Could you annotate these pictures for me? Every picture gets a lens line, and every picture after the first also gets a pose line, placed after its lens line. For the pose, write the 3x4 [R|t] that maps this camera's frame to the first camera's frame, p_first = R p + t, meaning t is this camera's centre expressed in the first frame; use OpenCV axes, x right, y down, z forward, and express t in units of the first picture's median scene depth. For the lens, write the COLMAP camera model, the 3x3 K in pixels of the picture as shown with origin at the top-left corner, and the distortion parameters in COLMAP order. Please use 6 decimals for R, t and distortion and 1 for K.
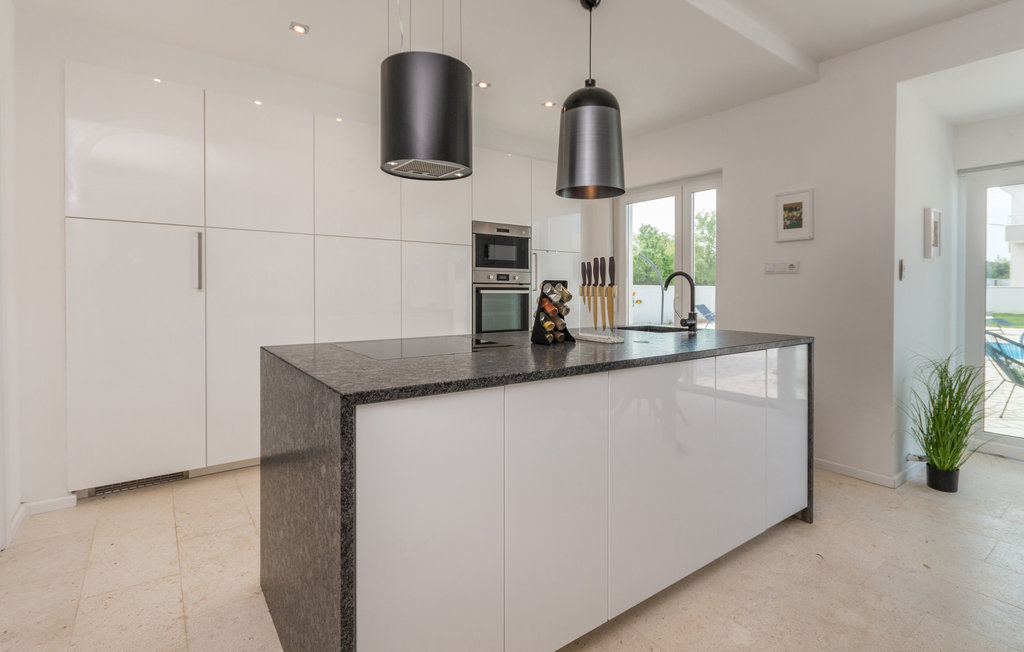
lens RADIAL K [[487.9, 0, 514.1], [0, 487.9, 290.8], [0, 0, 1]] dist [-0.000882, -0.000026]
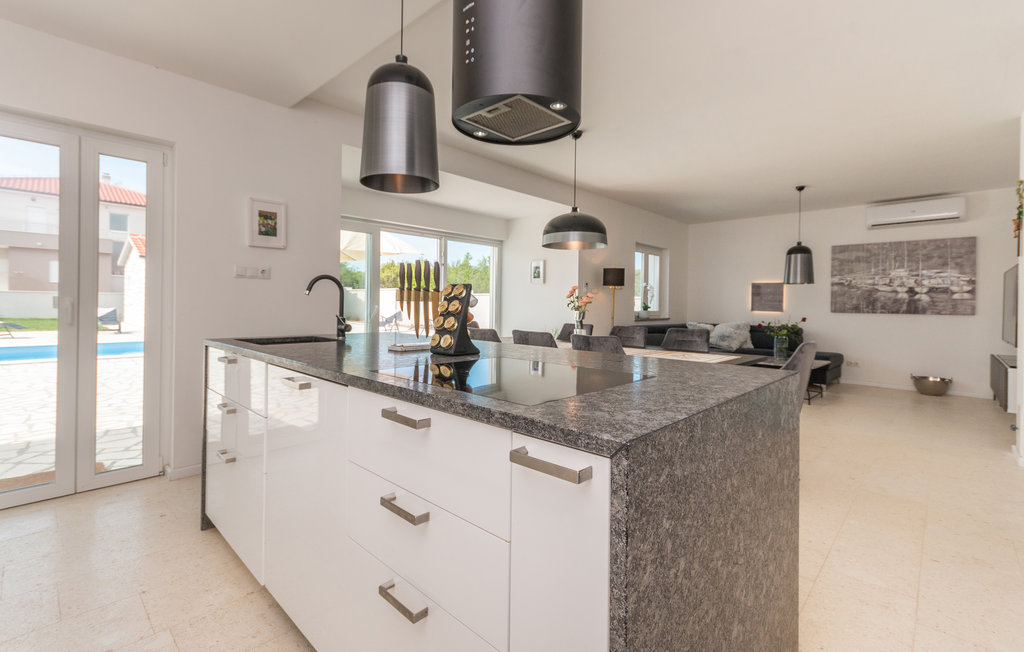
lens RADIAL K [[455.1, 0, 507.0], [0, 455.1, 304.7], [0, 0, 1]] dist [0.003519, 0.000612]
pose [[-0.163674, -0.013447, 0.986423, -0.480301], [-0.010229, 0.999876, 0.011933, 0.003147], [-0.986461, -0.008137, -0.163792, 0.656127]]
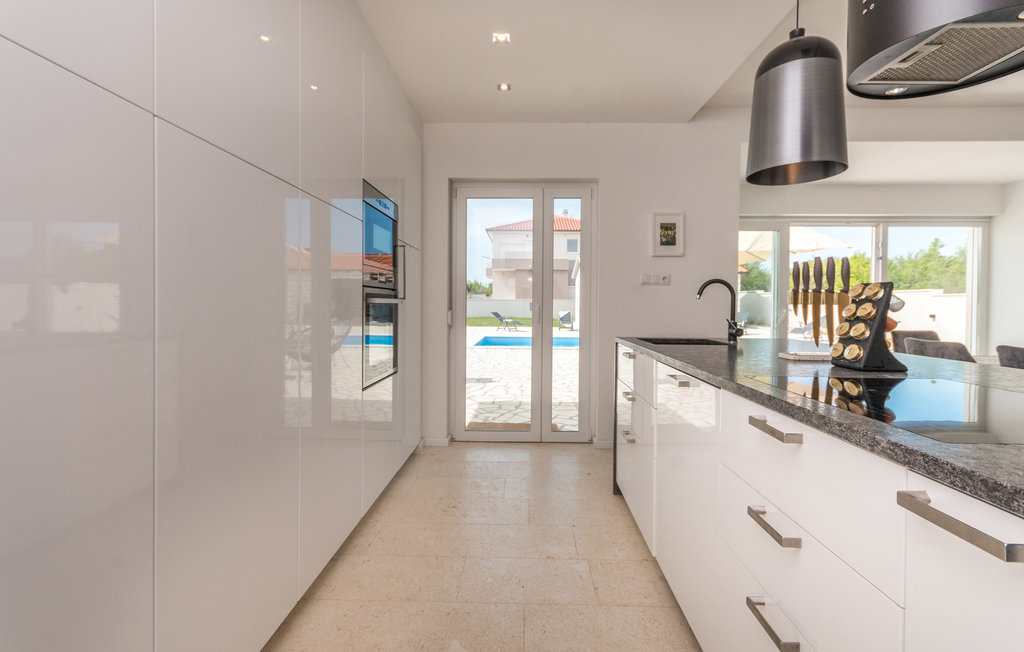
lens RADIAL K [[455.3, 0, 515.7], [0, 455.3, 311.0], [0, 0, 1]] dist [-0.001509, -0.000352]
pose [[0.616011, -0.016537, 0.787564, -0.491601], [0.000374, 0.999786, 0.020700, 0.003607], [-0.787737, -0.012458, 0.615886, 0.626087]]
